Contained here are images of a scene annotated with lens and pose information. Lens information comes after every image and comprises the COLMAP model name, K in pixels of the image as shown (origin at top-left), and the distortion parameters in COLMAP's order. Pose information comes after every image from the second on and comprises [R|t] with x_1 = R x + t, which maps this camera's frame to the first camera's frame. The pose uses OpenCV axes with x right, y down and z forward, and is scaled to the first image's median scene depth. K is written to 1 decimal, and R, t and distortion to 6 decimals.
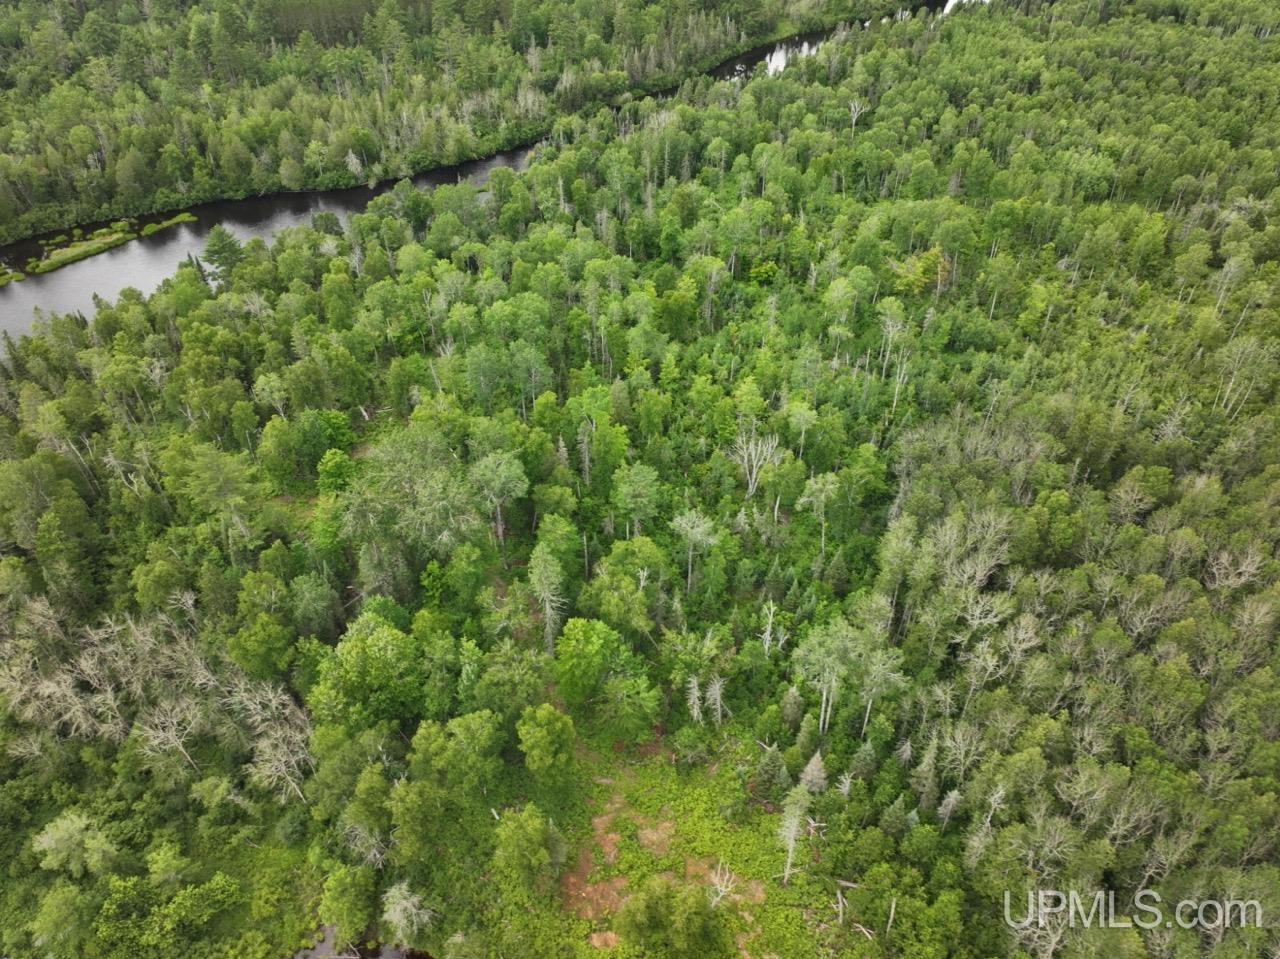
lens RADIAL K [[899.4, 0, 643.6], [0, 899.4, 468.6], [0, 0, 1]] dist [-0.007691, 0.028667]
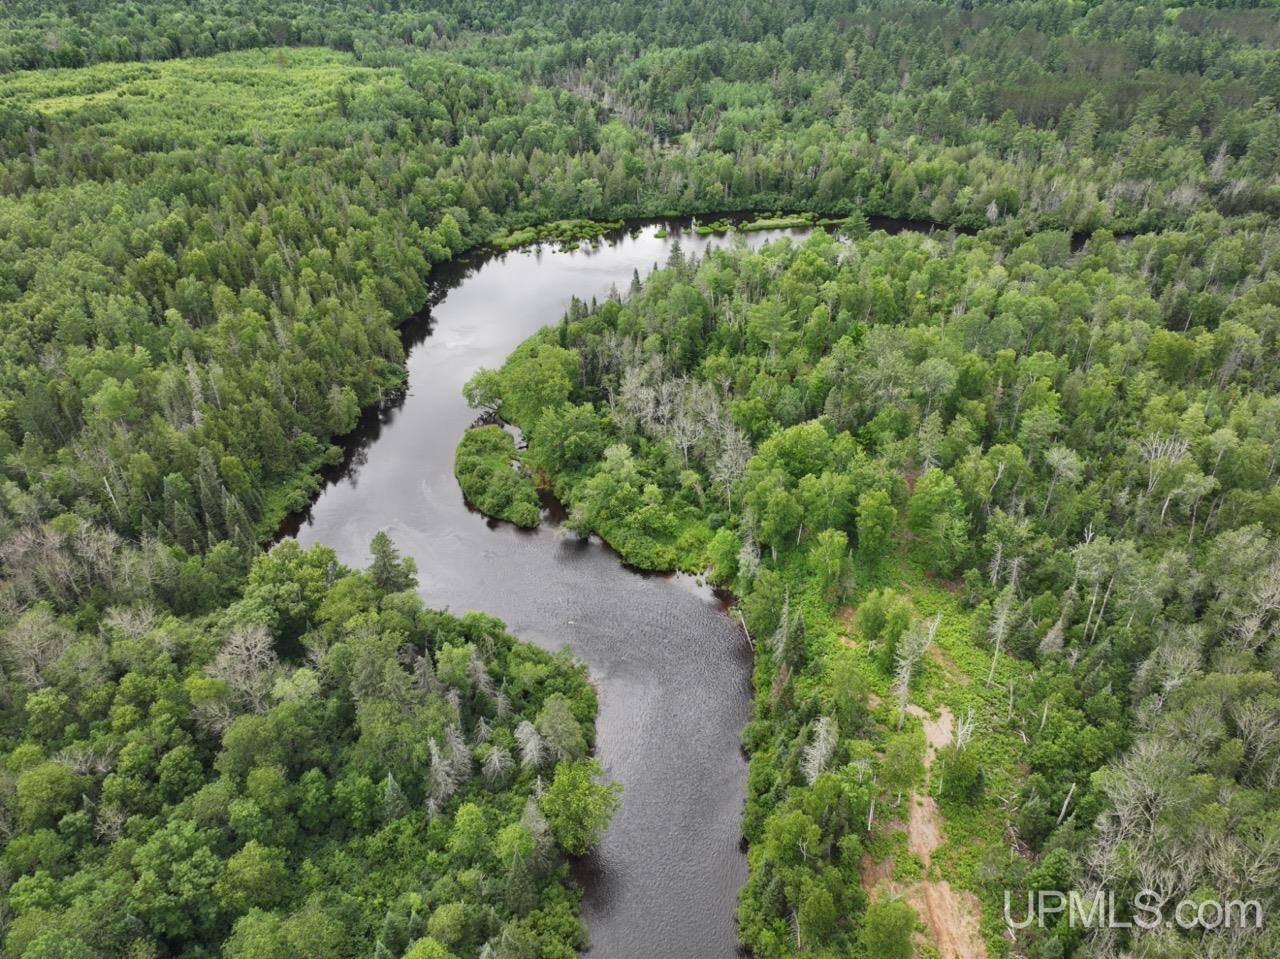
lens RADIAL K [[899.4, 0, 643.6], [0, 899.4, 468.6], [0, 0, 1]] dist [-0.007691, 0.028667]
pose [[0.728638, 0.363442, -0.580515, 0.180861], [-0.420897, 0.906266, 0.039092, 0.136407], [0.540308, 0.215853, 0.813311, -0.172136]]
